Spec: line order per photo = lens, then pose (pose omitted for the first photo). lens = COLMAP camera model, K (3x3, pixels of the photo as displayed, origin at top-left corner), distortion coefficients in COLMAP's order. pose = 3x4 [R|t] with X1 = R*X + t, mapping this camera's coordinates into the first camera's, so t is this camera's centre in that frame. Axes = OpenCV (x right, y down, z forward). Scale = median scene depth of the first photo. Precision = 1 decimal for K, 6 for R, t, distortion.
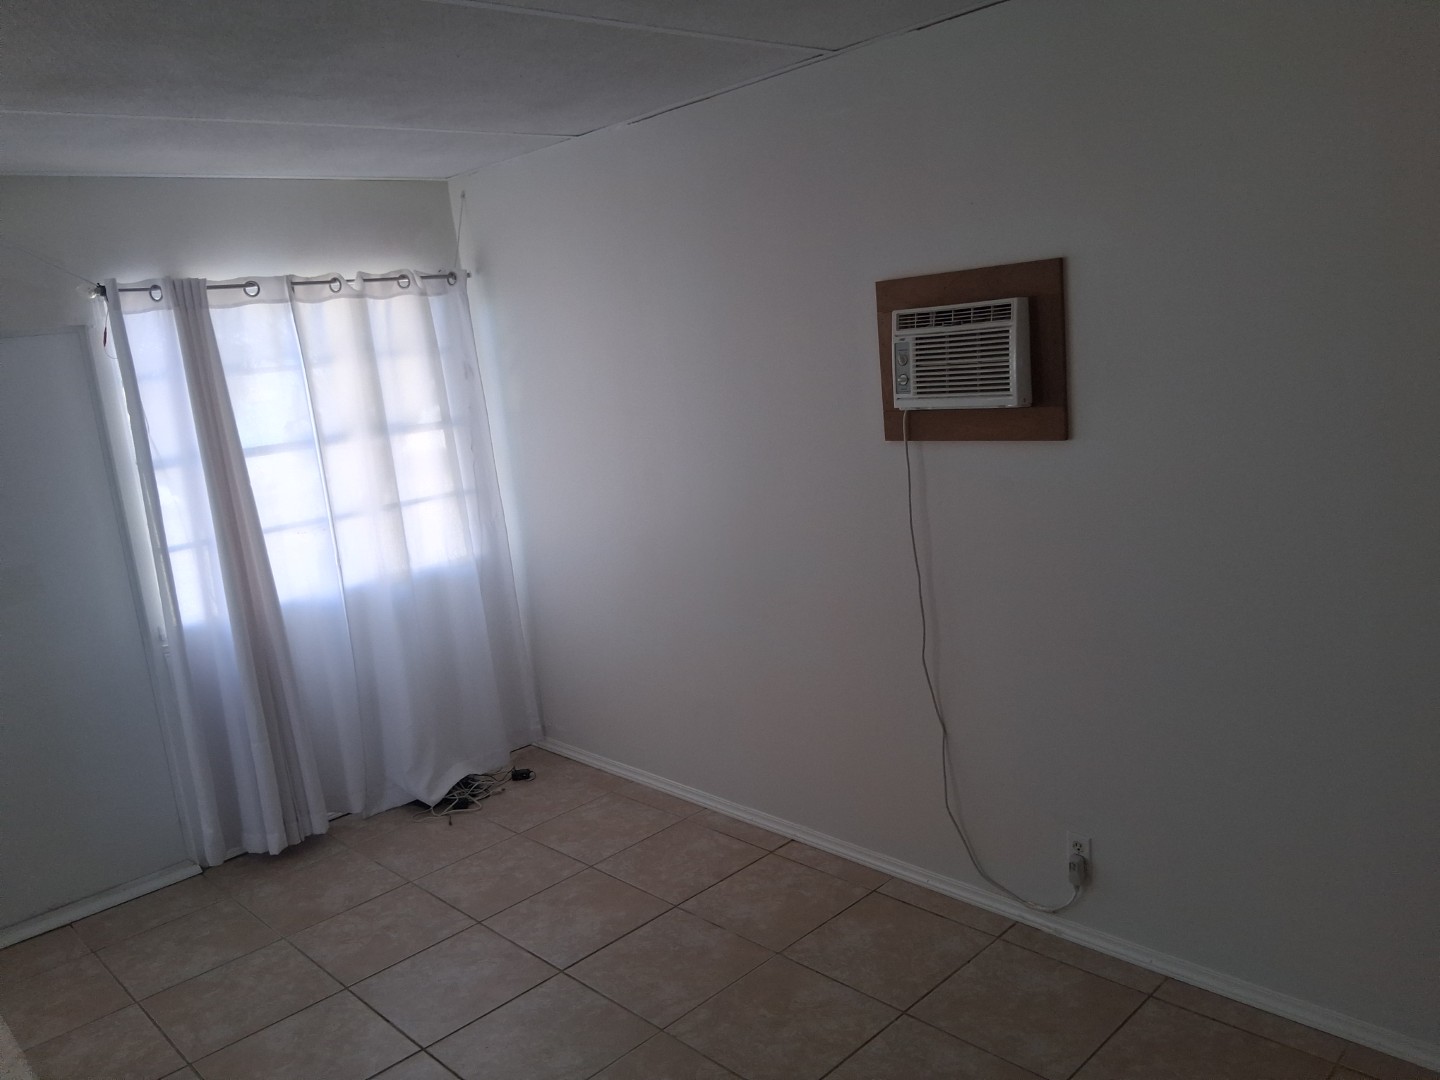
lens RADIAL K [[1073.8, 0, 719.2], [0, 1073.8, 540.7], [0, 0, 1]] dist [-0.007162, -0.054131]
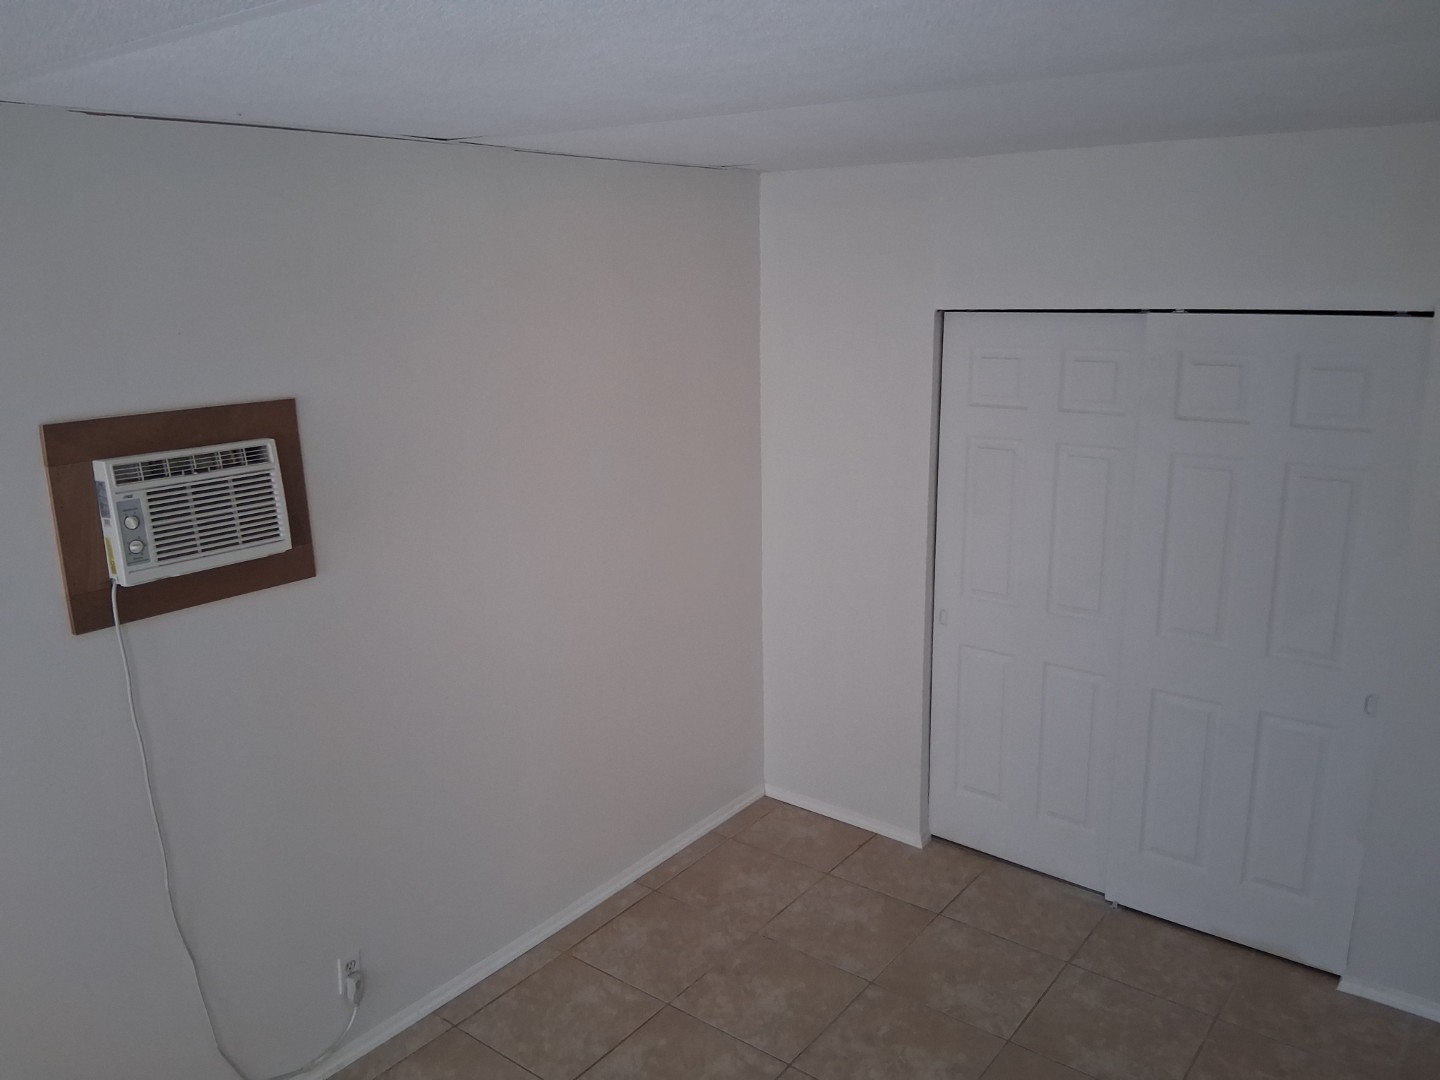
lens RADIAL K [[1073.8, 0, 720.3], [0, 1073.8, 542.9], [0, 0, 1]] dist [-0.007162, -0.054131]
pose [[-0.160148, -0.123034, 0.979395, -0.673557], [0.221846, 0.962332, 0.157166, -0.184160], [-0.961840, 0.242445, -0.126821, 0.702000]]
